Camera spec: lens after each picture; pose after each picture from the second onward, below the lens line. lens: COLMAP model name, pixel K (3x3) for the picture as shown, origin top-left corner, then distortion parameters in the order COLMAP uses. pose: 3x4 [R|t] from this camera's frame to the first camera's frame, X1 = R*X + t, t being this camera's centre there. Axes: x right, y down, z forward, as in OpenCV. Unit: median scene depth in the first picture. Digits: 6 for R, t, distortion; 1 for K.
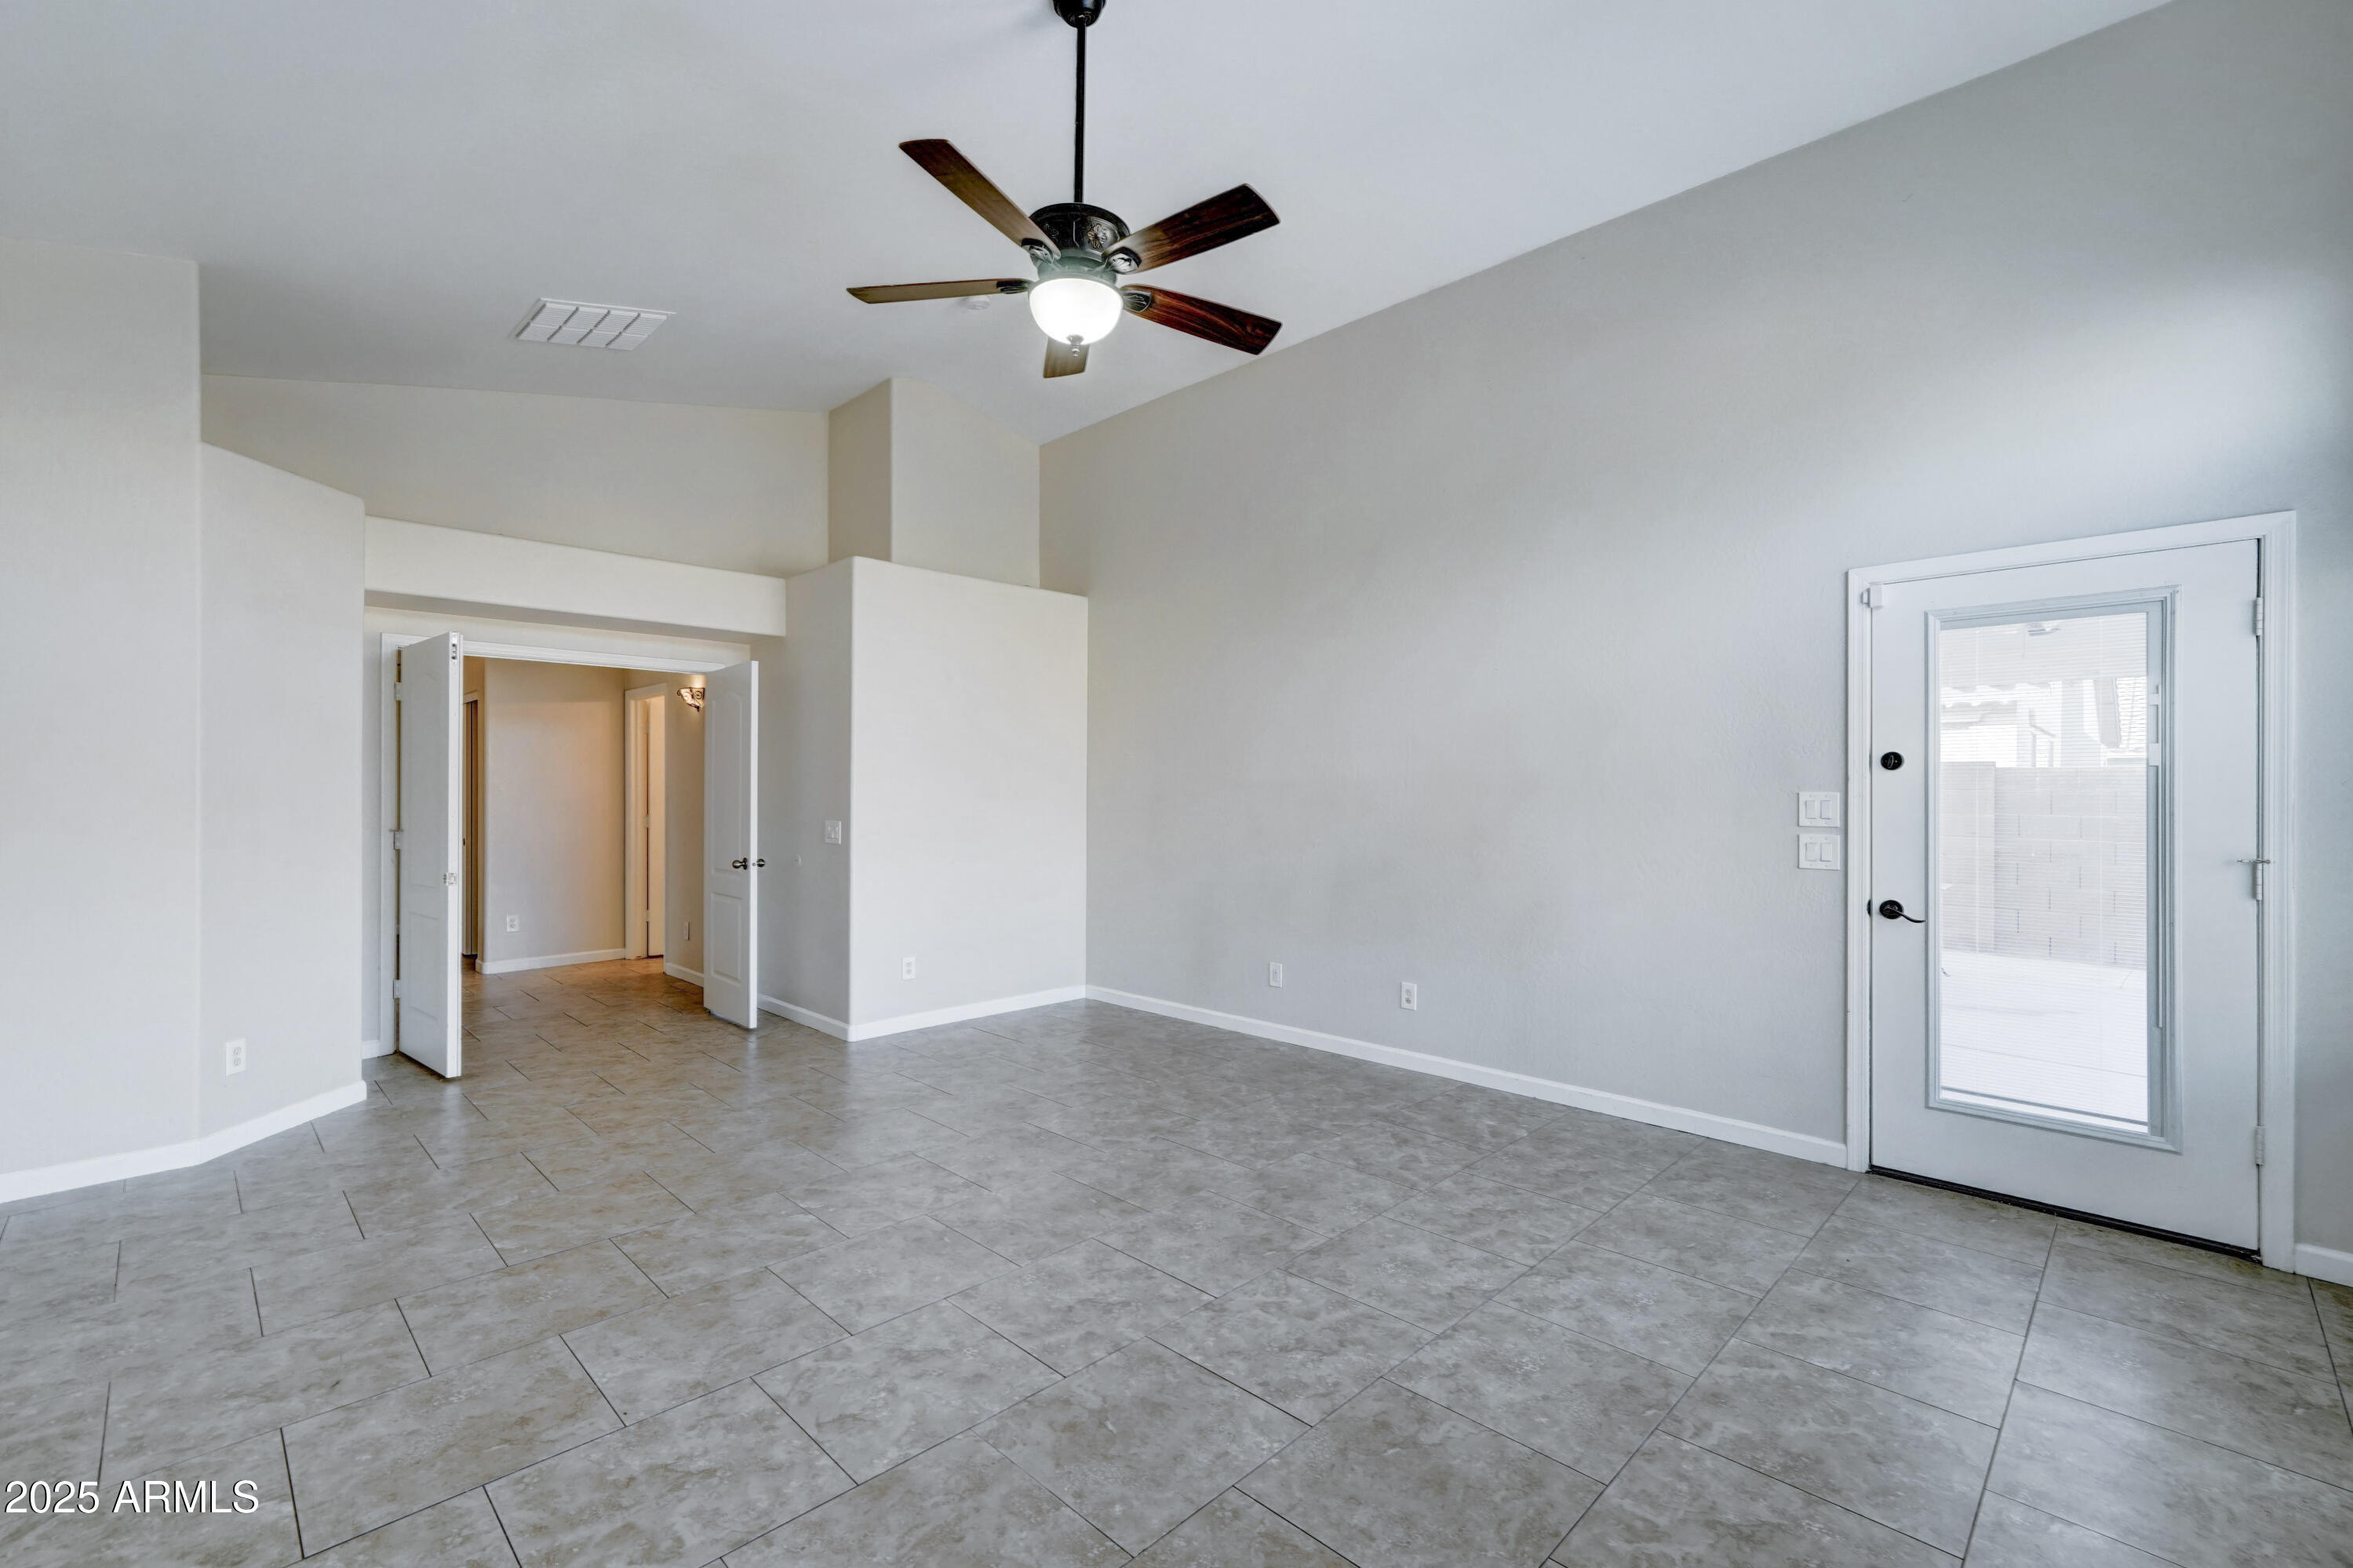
lens RADIAL K [[1010.7, 0, 1176.5], [0, 1010.7, 784.0], [0, 0, 1]] dist [0.000772, 0.009663]
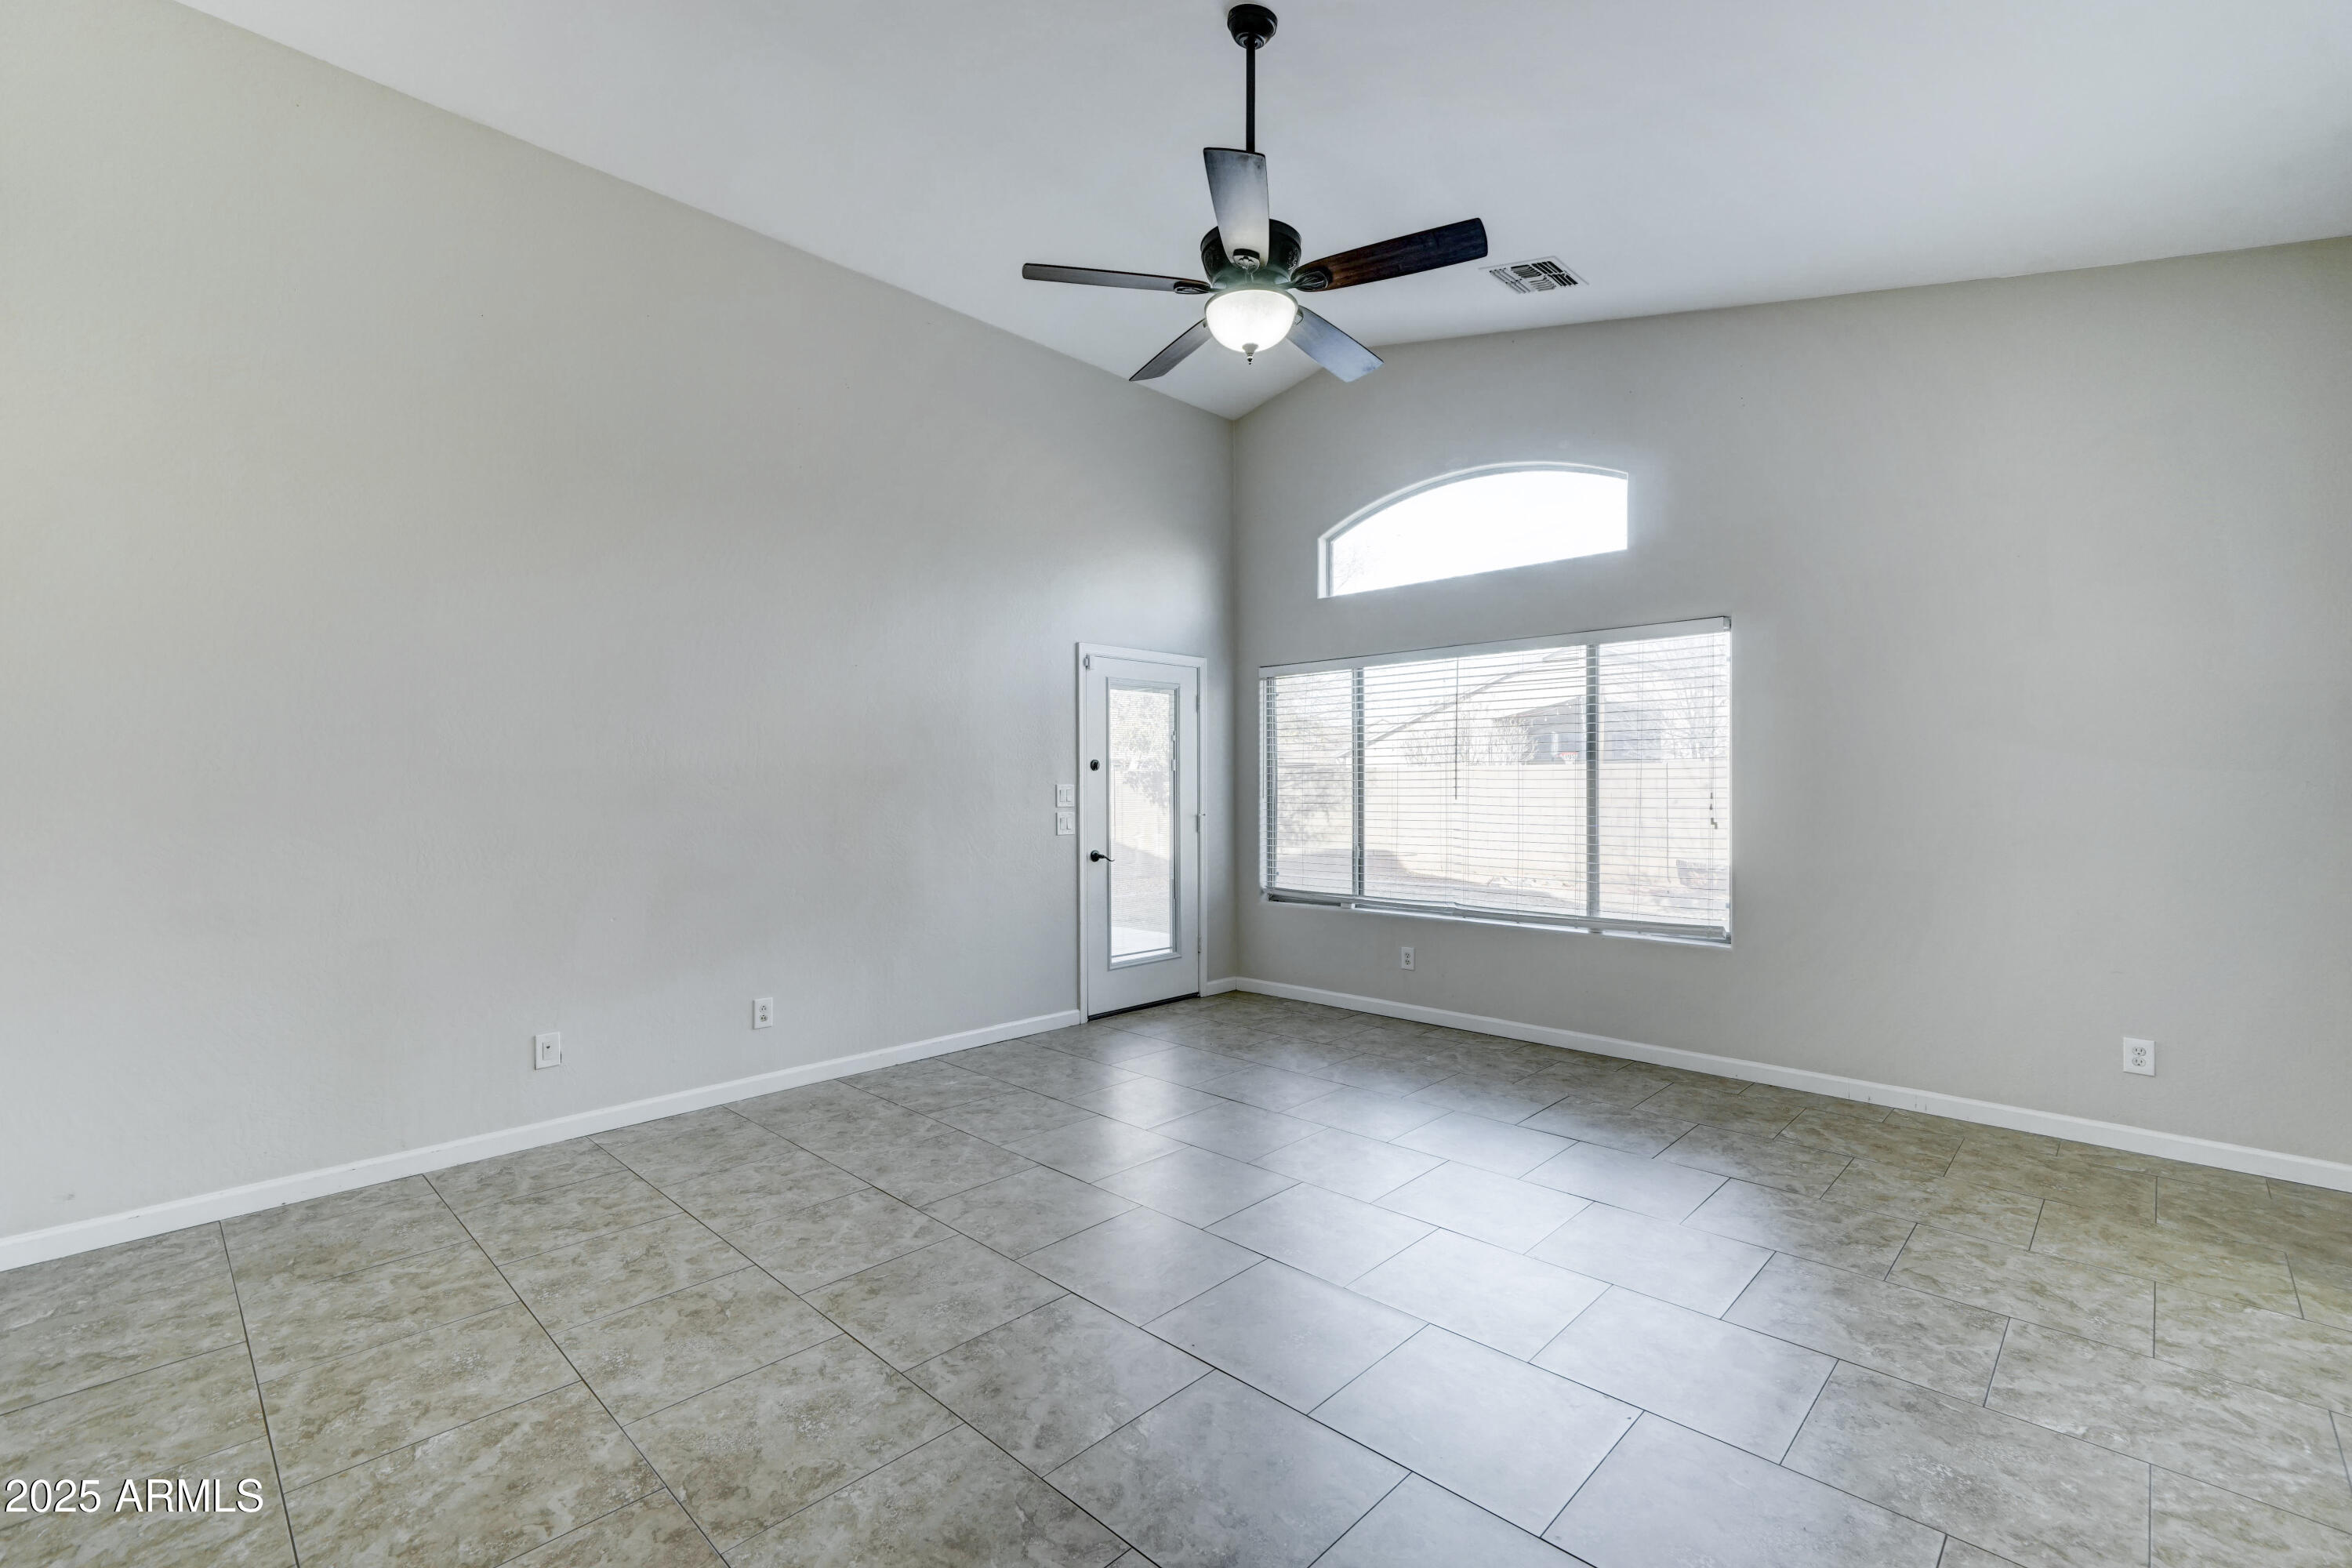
lens RADIAL K [[1010.4, 0, 1176.0], [0, 1010.4, 784.0], [0, 0, 1]] dist [0.000772, 0.009663]
pose [[-0.006296, -0.001174, 0.999979, -0.823146], [-0.002894, 0.999995, 0.001156, 0.005533], [-0.999976, -0.002887, -0.006299, 0.785914]]
